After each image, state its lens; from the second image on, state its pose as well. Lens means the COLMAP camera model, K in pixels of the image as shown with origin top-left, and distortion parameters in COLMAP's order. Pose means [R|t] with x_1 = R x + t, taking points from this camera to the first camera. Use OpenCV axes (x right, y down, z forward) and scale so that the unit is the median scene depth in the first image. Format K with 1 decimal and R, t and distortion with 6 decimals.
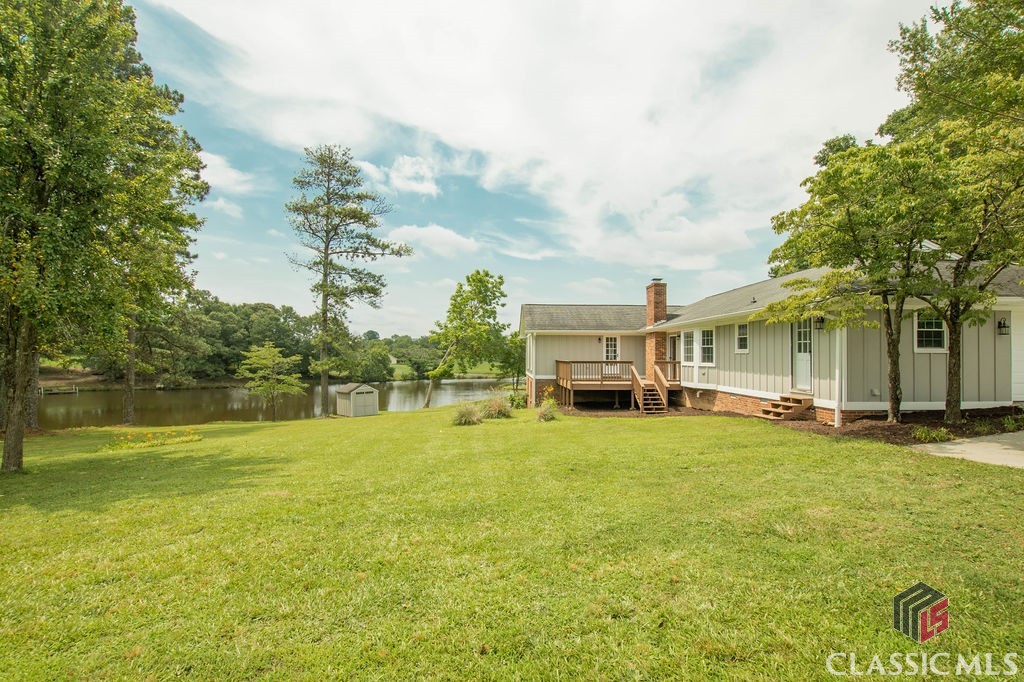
lens RADIAL K [[498.0, 0, 517.0], [0, 498.0, 346.5], [0, 0, 1]] dist [-0.030081, 0.006142]
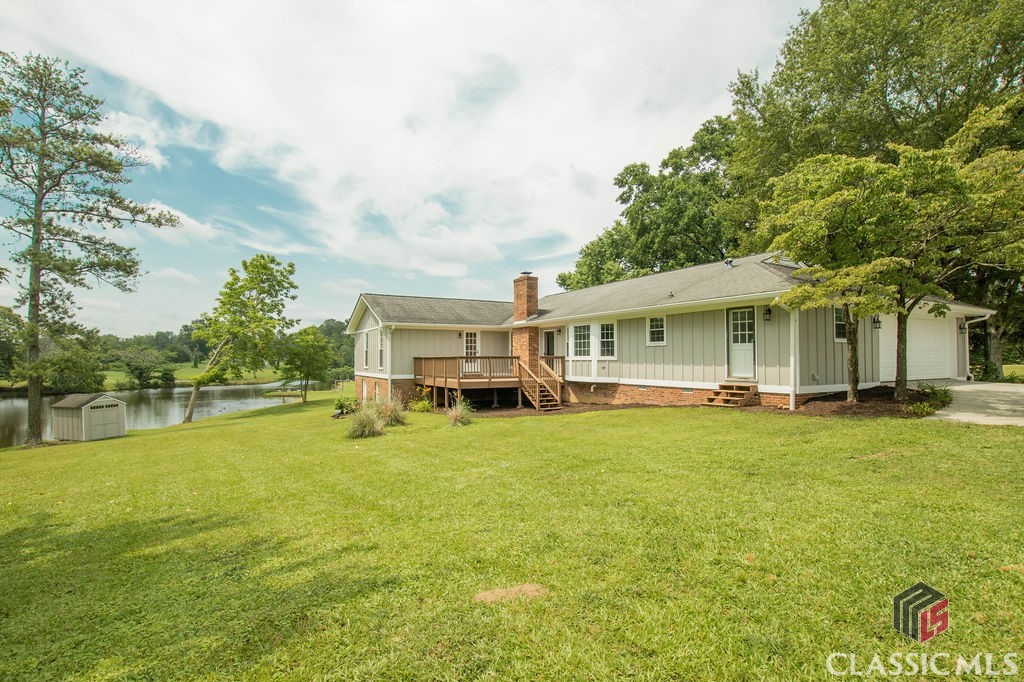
lens RADIAL K [[498.0, 0, 514.3], [0, 498.0, 342.7], [0, 0, 1]] dist [-0.030081, 0.006142]
pose [[0.886811, 0.008936, 0.462045, -0.103240], [-0.002286, 0.999886, -0.014950, 0.008707], [-0.462126, 0.012202, 0.886730, 0.083009]]
